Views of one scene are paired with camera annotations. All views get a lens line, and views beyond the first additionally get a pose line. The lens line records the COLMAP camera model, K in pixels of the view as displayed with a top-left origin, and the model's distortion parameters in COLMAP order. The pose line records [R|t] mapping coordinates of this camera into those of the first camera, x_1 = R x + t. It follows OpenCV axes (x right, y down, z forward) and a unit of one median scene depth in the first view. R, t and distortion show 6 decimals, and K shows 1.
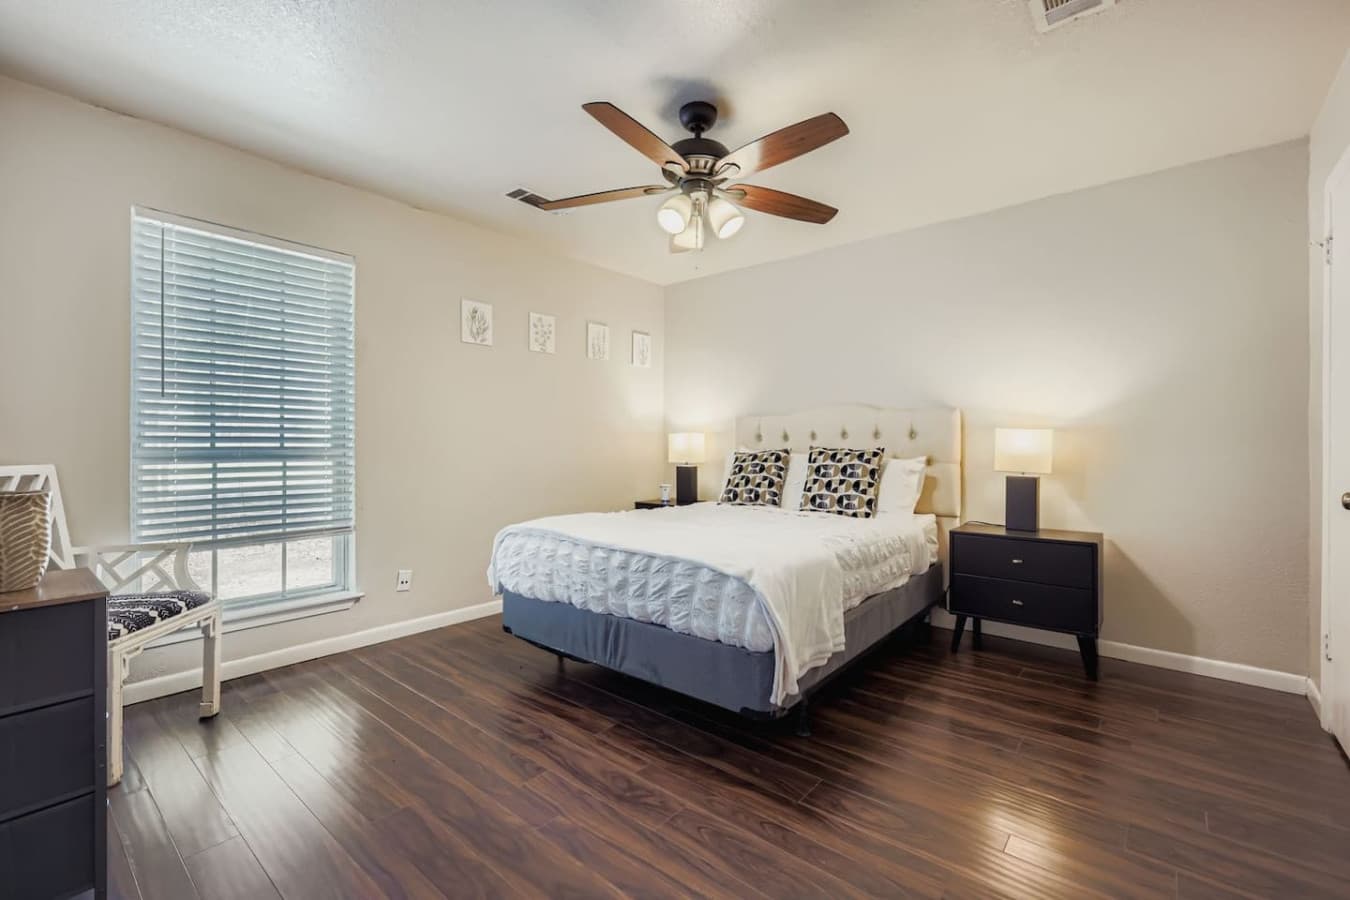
lens RADIAL K [[585.1, 0, 674.4], [0, 585.1, 445.8], [0, 0, 1]] dist [0.001454, -0.001435]
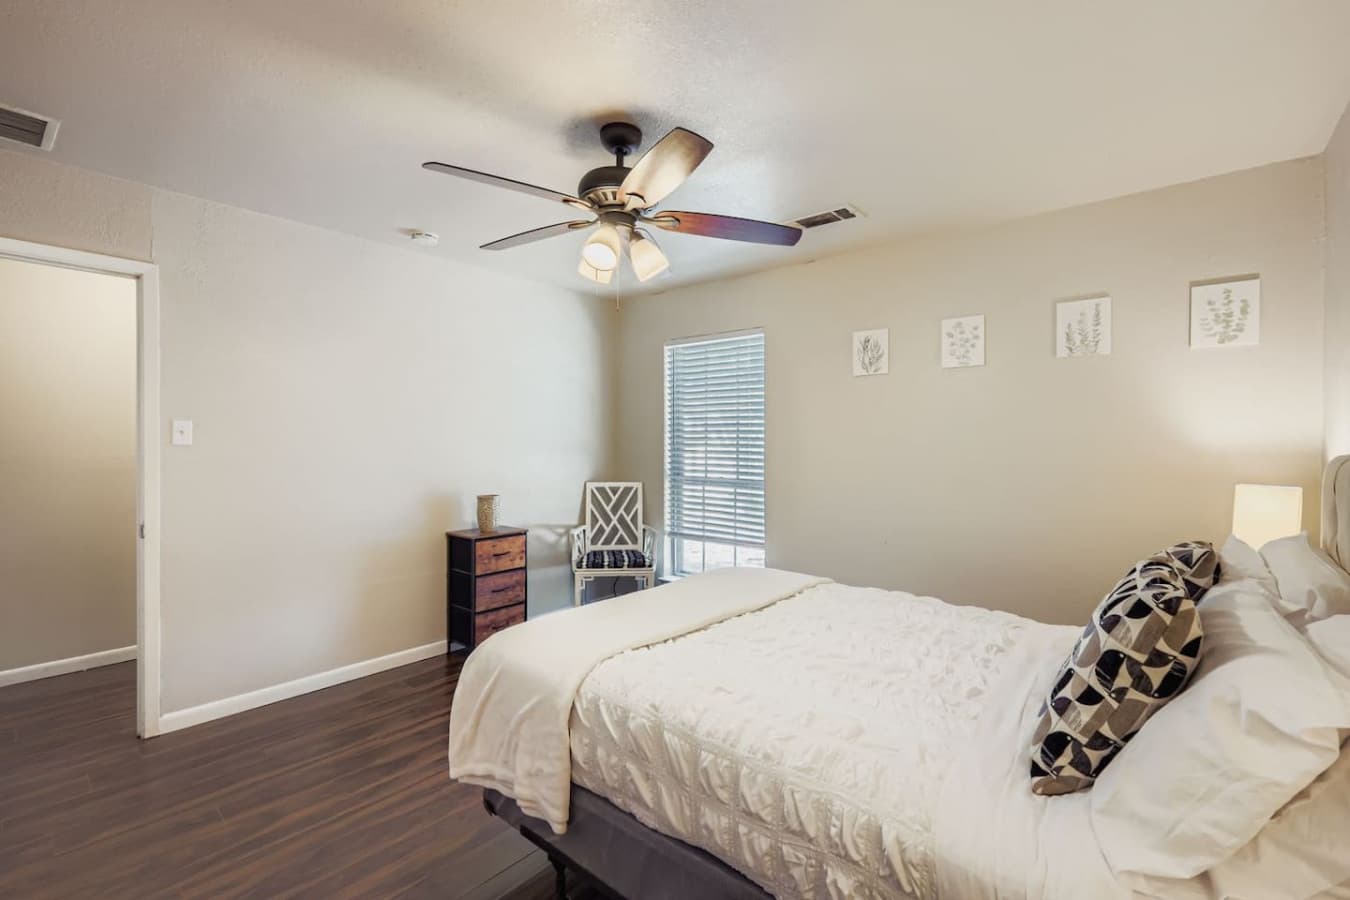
lens RADIAL K [[585.1, 0, 677.2], [0, 585.1, 445.9], [0, 0, 1]] dist [0.001454, -0.001435]
pose [[0.012697, 0.002707, -0.999916, 0.598038], [-0.005428, 0.999982, 0.002638, -0.063657], [0.999905, 0.005394, 0.012711, 0.693754]]
